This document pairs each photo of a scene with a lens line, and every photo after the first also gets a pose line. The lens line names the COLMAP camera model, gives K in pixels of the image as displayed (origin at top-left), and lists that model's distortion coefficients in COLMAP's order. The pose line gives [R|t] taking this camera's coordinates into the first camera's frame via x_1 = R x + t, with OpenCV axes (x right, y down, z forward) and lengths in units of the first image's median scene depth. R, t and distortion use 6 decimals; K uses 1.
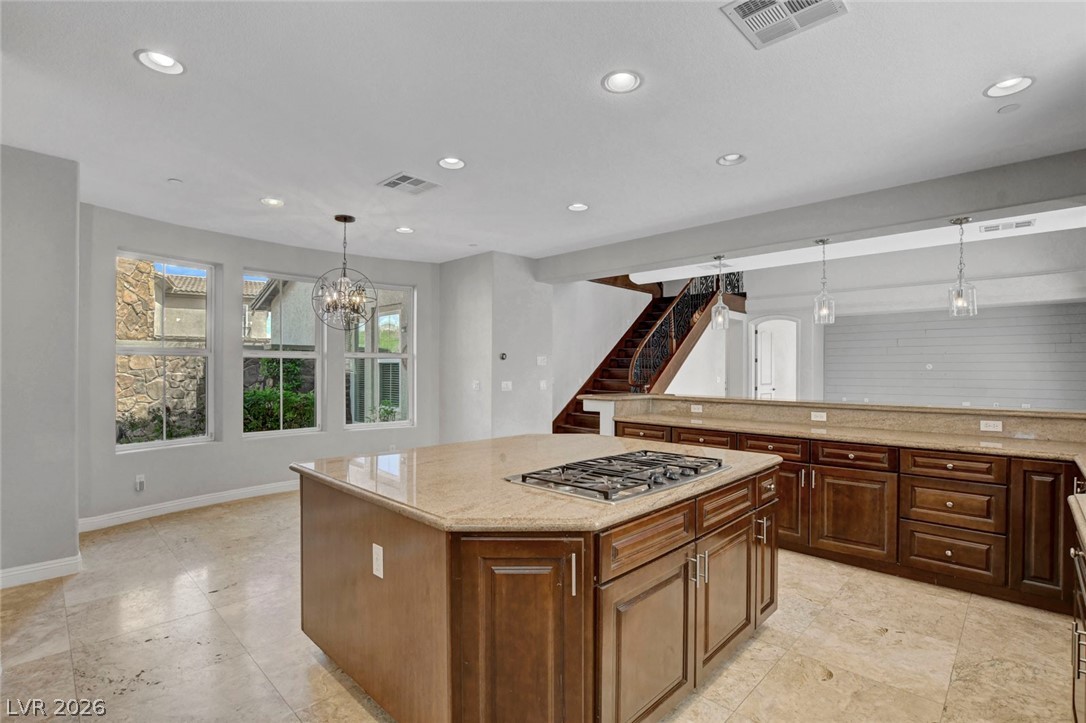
lens RADIAL K [[493.0, 0, 547.0], [0, 493.0, 368.5], [0, 0, 1]] dist [-0.027022, 0.000864]
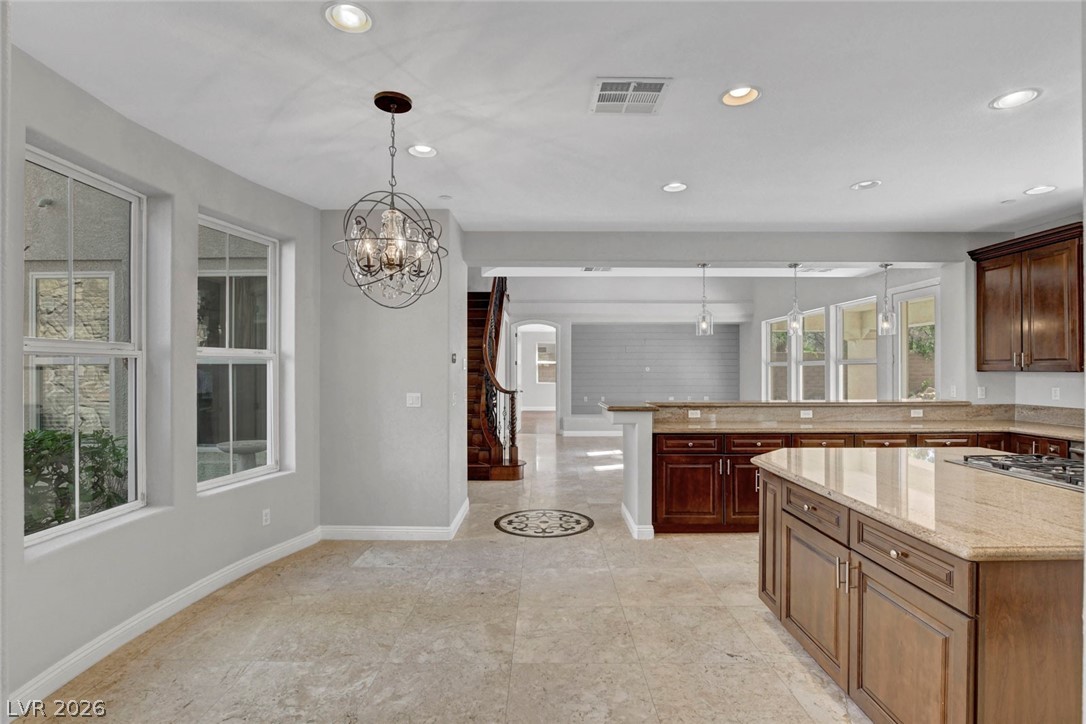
lens RADIAL K [[520.5, 0, 531.5], [0, 520.5, 368.7], [0, 0, 1]] dist [-0.024669, 0.000441]
pose [[0.734314, -0.001182, 0.678809, -0.553957], [0.002684, 0.999996, -0.001162, -0.008364], [-0.678805, 0.002676, 0.734314, 0.383796]]
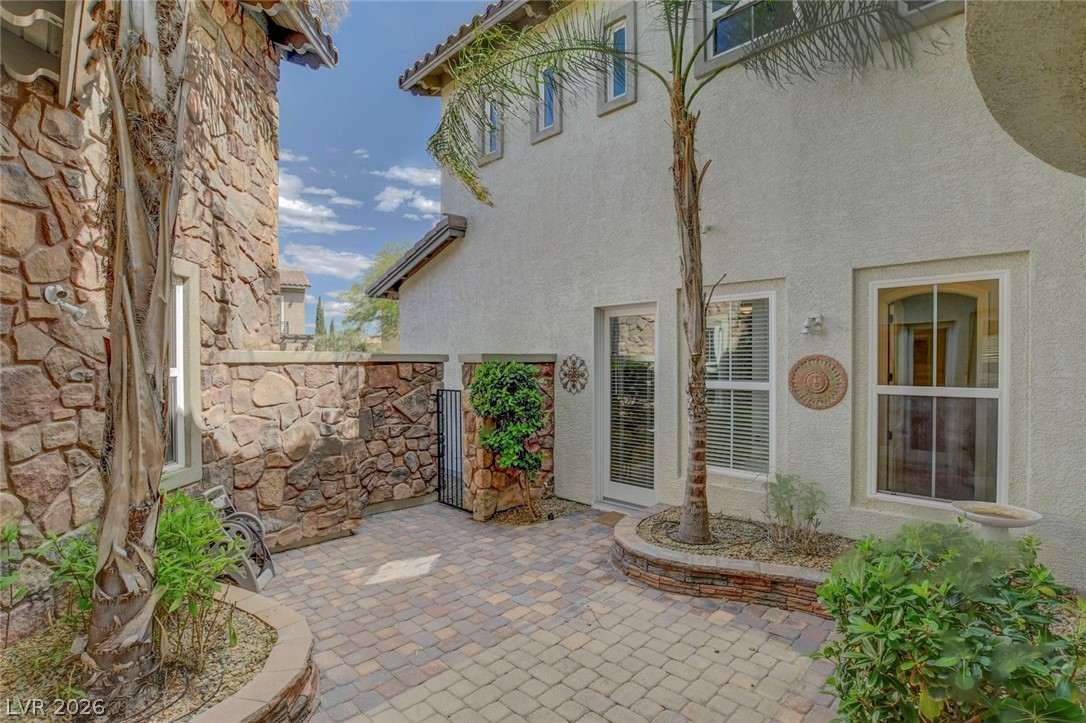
lens RADIAL K [[493.0, 0, 547.0], [0, 493.0, 368.5], [0, 0, 1]] dist [-0.027022, 0.000864]
pose [[0.999979, -0.005576, 0.003345, -0.885350], [0.005519, 0.999843, 0.016811, -0.075056], [-0.003438, -0.016792, 0.999853, 0.762398]]
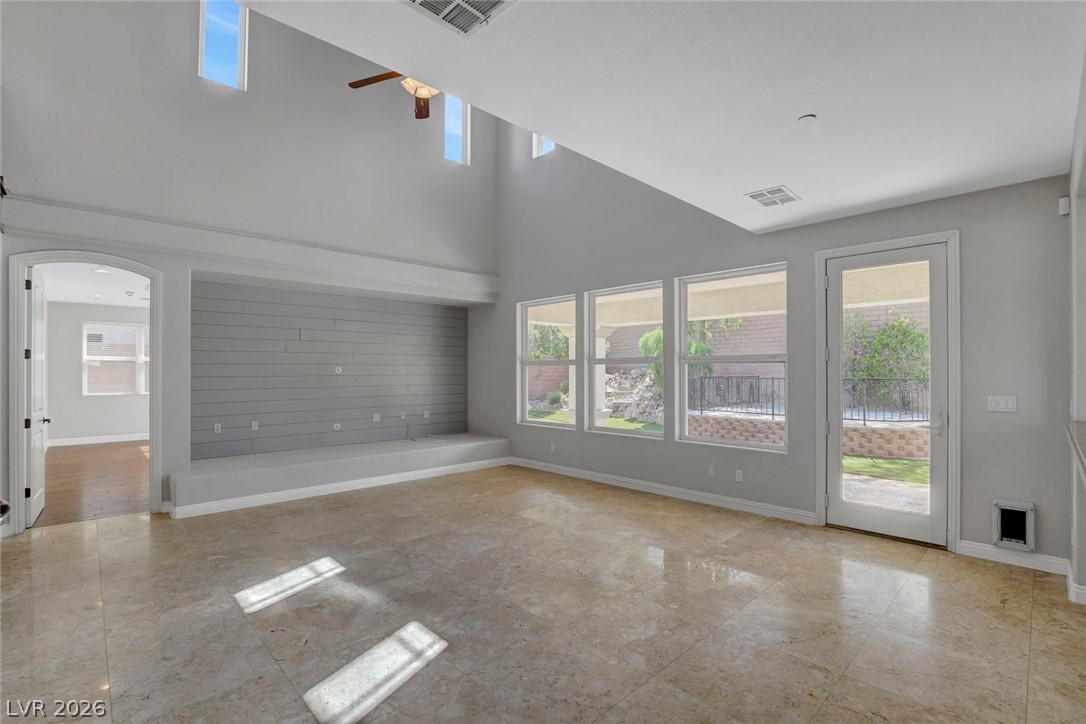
lens RADIAL K [[492.7, 0, 544.9], [0, 492.7, 367.5], [0, 0, 1]] dist [-0.033139, 0.004828]
pose [[0.039227, 0.004447, 0.999220, 0.104264], [0.002774, 0.999986, -0.004559, -0.005784], [-0.999226, 0.002951, 0.039214, 1.118749]]
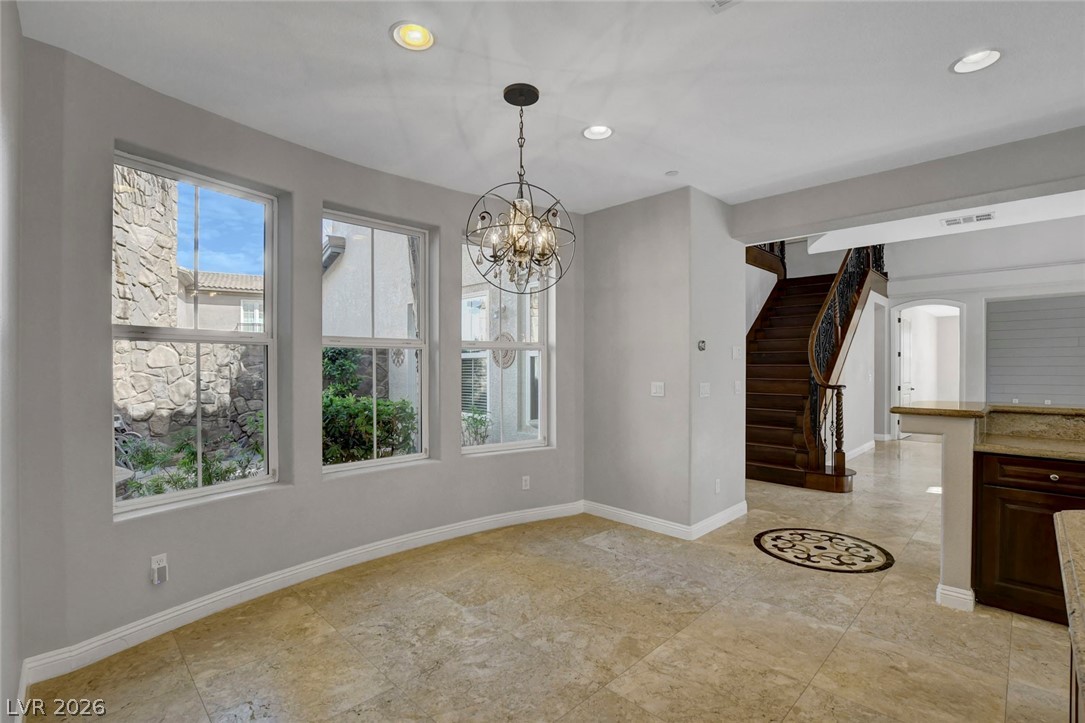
lens RADIAL K [[486.2, 0, 552.0], [0, 486.2, 368.8], [0, 0, 1]] dist [-0.028082, 0.000565]
pose [[0.999891, -0.002997, -0.014488, -0.298326], [0.003075, 0.999981, 0.005359, 0.002960], [0.014472, -0.005403, 0.999881, 0.361029]]
